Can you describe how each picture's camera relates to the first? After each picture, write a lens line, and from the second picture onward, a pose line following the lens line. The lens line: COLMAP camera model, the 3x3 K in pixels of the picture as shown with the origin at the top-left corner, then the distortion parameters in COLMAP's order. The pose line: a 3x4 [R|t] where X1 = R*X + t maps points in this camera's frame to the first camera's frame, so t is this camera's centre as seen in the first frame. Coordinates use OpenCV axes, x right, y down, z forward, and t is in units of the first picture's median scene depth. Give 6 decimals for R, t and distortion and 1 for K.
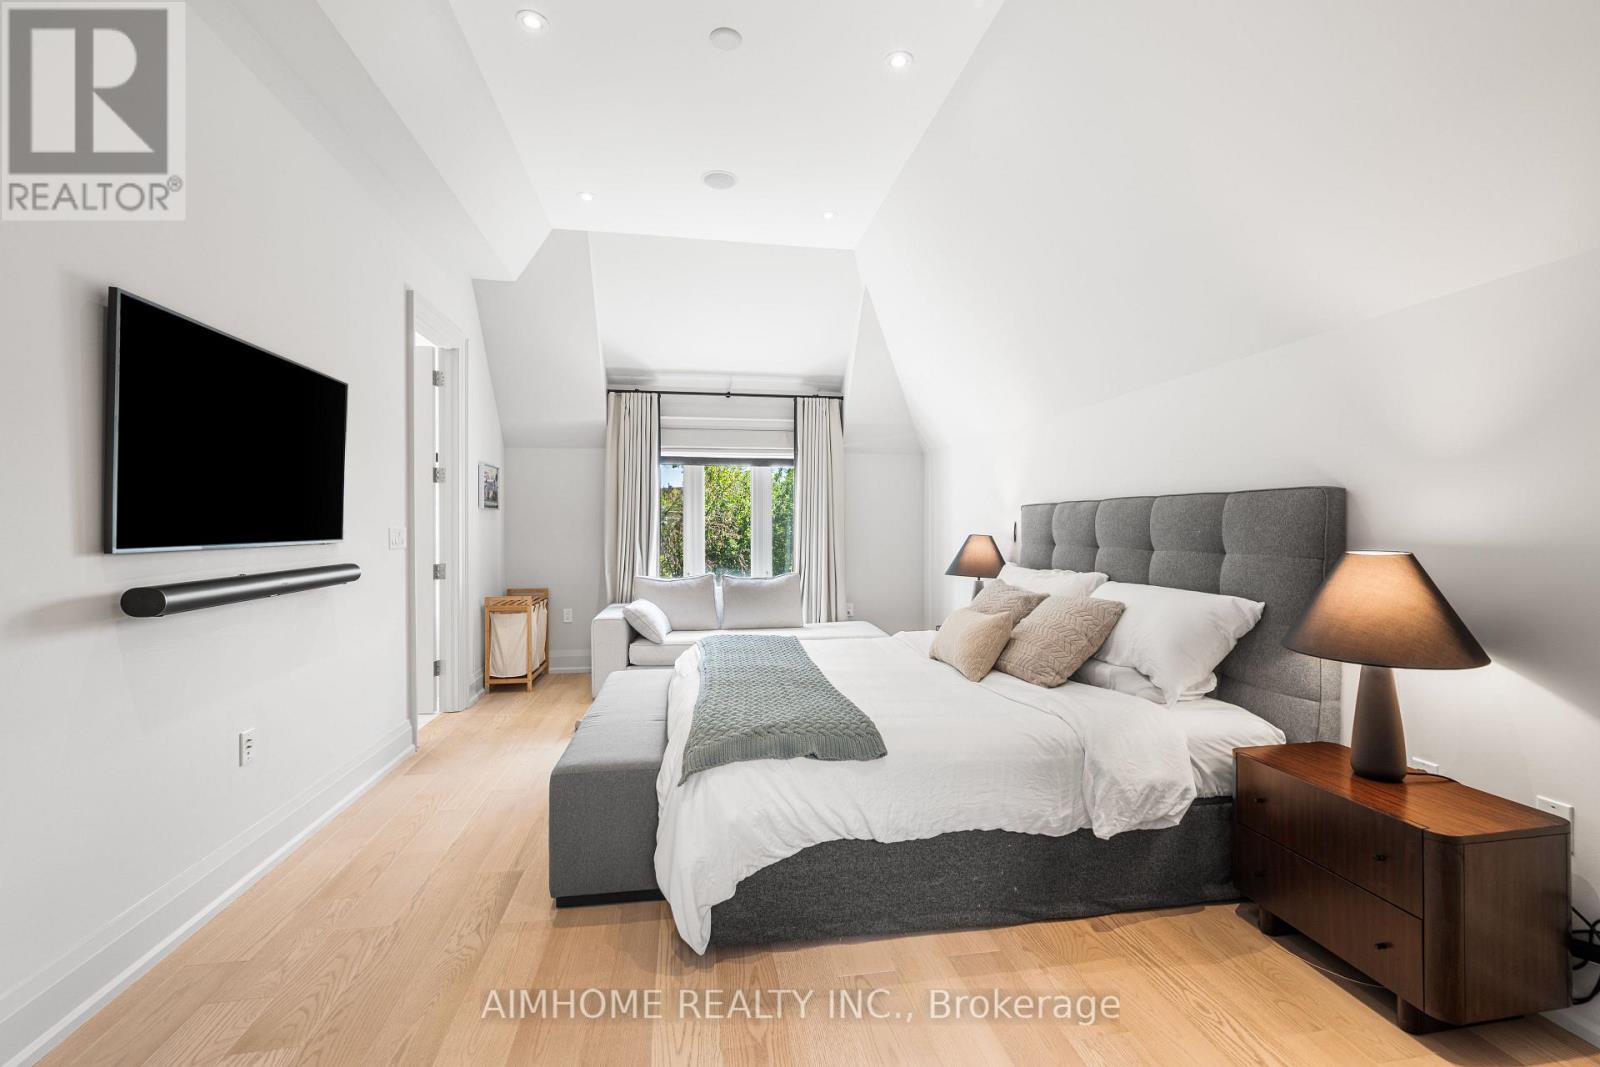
lens RADIAL K [[671.3, 0, 795.1], [0, 671.3, 521.3], [0, 0, 1]] dist [0.001293, -0.000261]
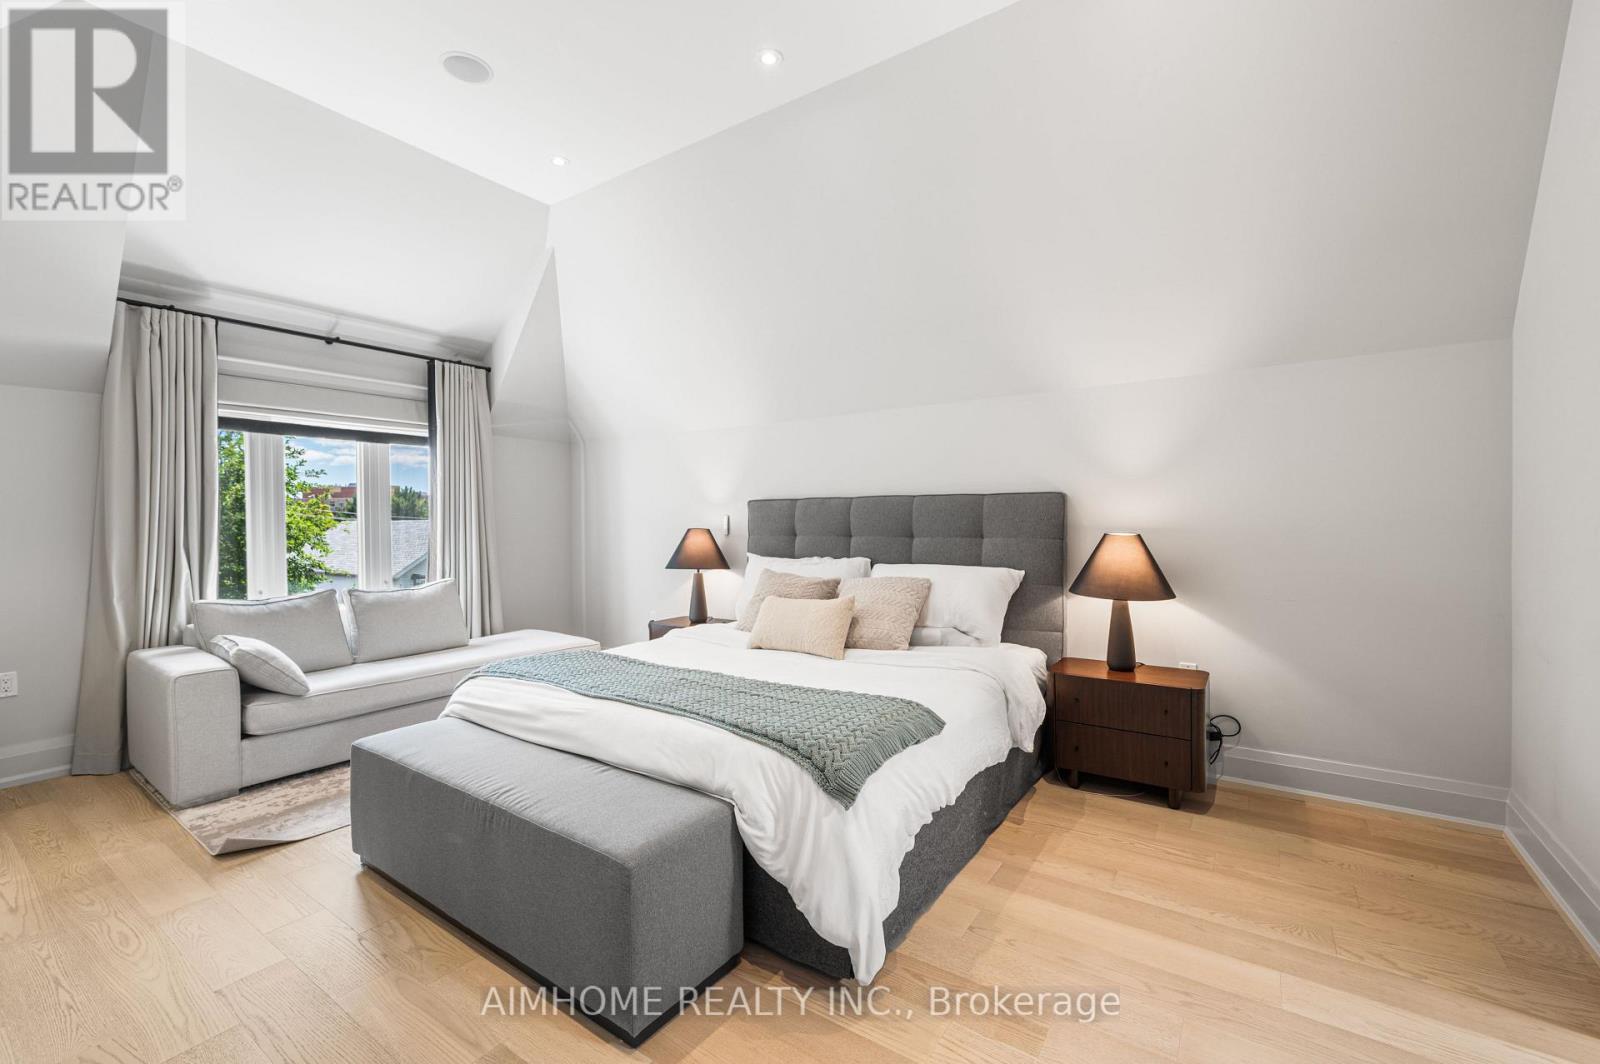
lens RADIAL K [[671.3, 0, 795.1], [0, 671.3, 519.8], [0, 0, 1]] dist [0.001293, -0.000261]
pose [[0.696738, -0.005433, 0.717305, -0.357392], [0.000647, 0.999976, 0.006946, 0.000227], [-0.717326, -0.004375, 0.696724, 0.177016]]
